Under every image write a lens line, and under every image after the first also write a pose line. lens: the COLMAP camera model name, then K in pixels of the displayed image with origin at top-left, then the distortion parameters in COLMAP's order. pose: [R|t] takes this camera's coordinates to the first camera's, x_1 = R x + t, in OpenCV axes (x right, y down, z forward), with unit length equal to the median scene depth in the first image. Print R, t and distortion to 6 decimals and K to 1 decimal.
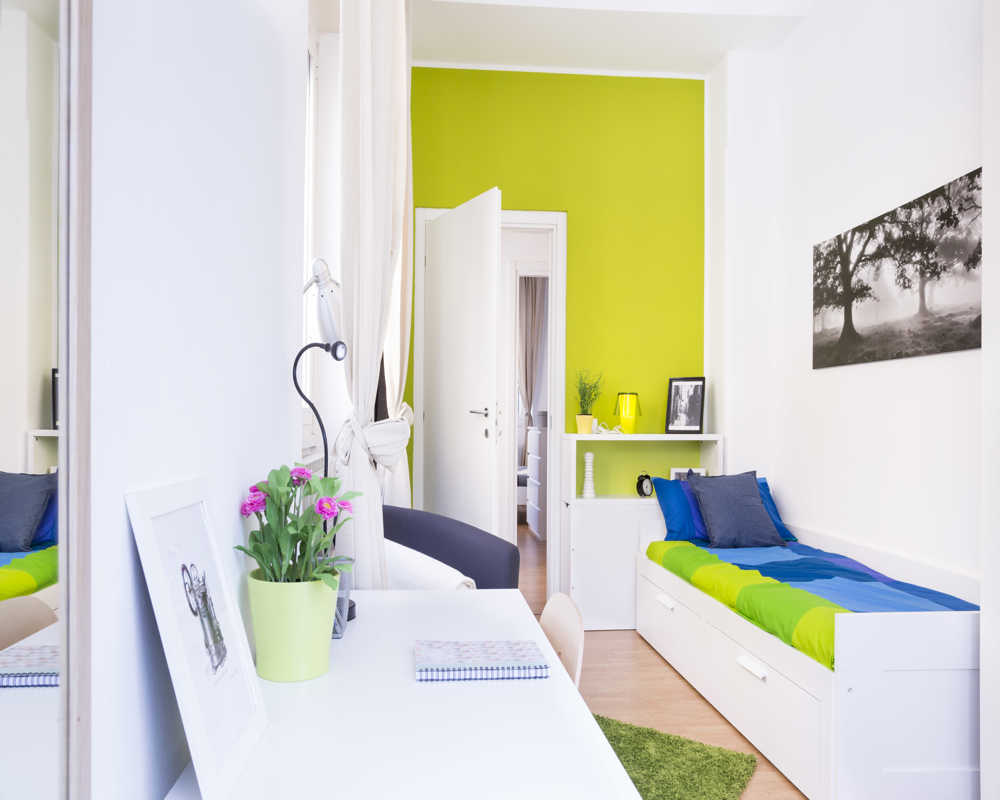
lens RADIAL K [[681.4, 0, 506.7], [0, 681.4, 399.3], [0, 0, 1]] dist [0.015773, 0.003111]
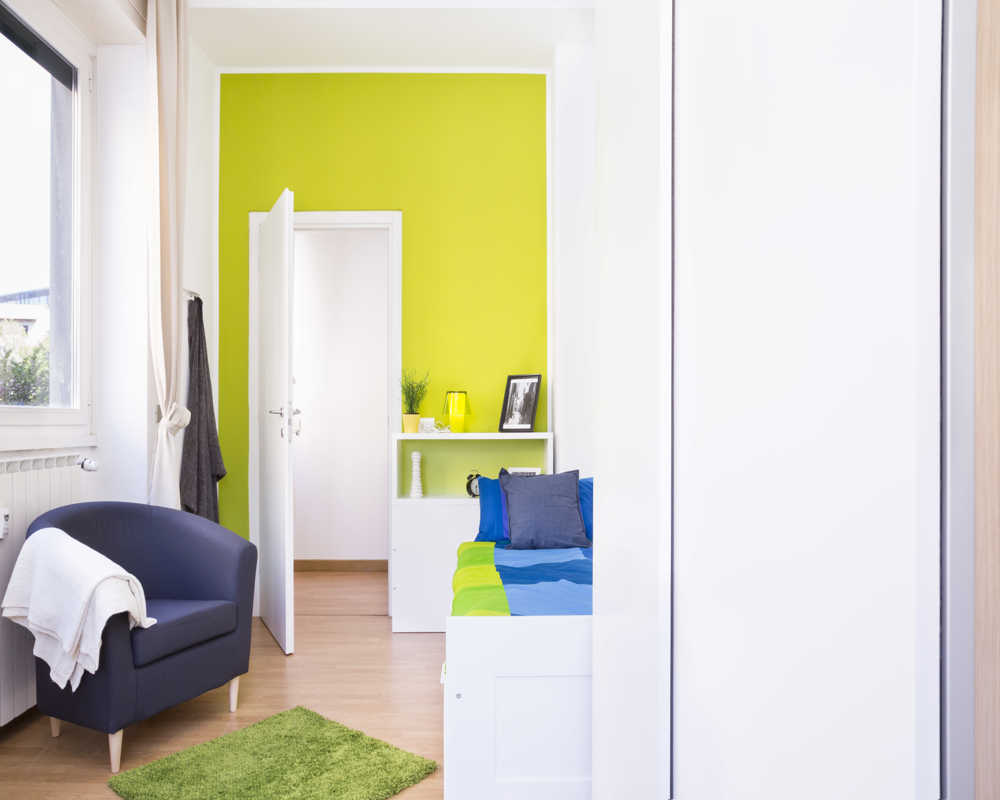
lens RADIAL K [[681.4, 0, 475.2], [0, 681.4, 388.2], [0, 0, 1]] dist [0.015773, 0.003111]
pose [[0.995921, -0.007660, -0.089904, 0.292390], [0.006173, 0.999840, -0.016811, 0.003049], [0.090018, 0.016188, 0.995809, 0.016776]]
